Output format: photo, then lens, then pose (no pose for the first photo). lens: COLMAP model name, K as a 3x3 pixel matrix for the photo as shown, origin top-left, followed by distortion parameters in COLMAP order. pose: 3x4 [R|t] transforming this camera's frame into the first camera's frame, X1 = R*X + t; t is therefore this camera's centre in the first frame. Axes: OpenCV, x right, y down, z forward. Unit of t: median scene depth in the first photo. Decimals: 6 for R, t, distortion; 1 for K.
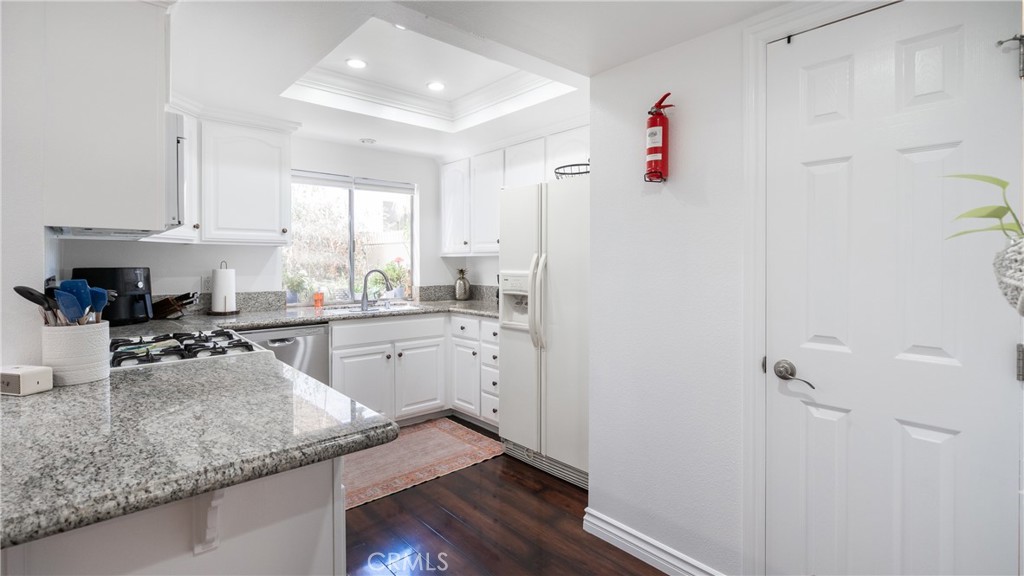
lens RADIAL K [[476.0, 0, 518.1], [0, 476.0, 266.5], [0, 0, 1]] dist [-0.004305, 0.000498]
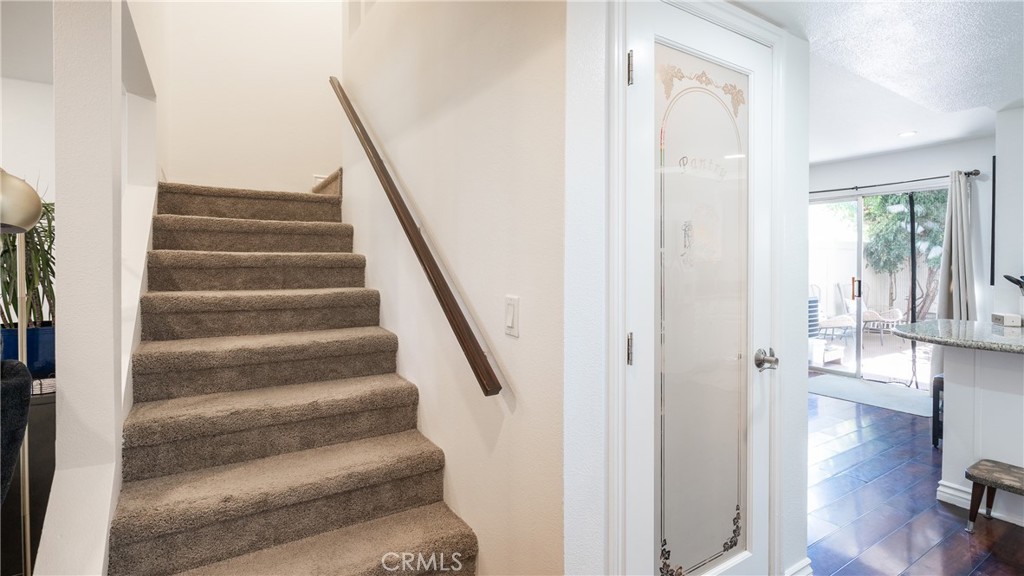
lens RADIAL K [[457.3, 0, 509.1], [0, 457.3, 270.5], [0, 0, 1]] dist [0.001202, 0.000356]
pose [[-0.196867, 0.010814, -0.980370, 0.608492], [-0.010185, 0.999863, 0.013075, 0.007322], [0.980377, 0.012559, -0.196730, -0.338999]]
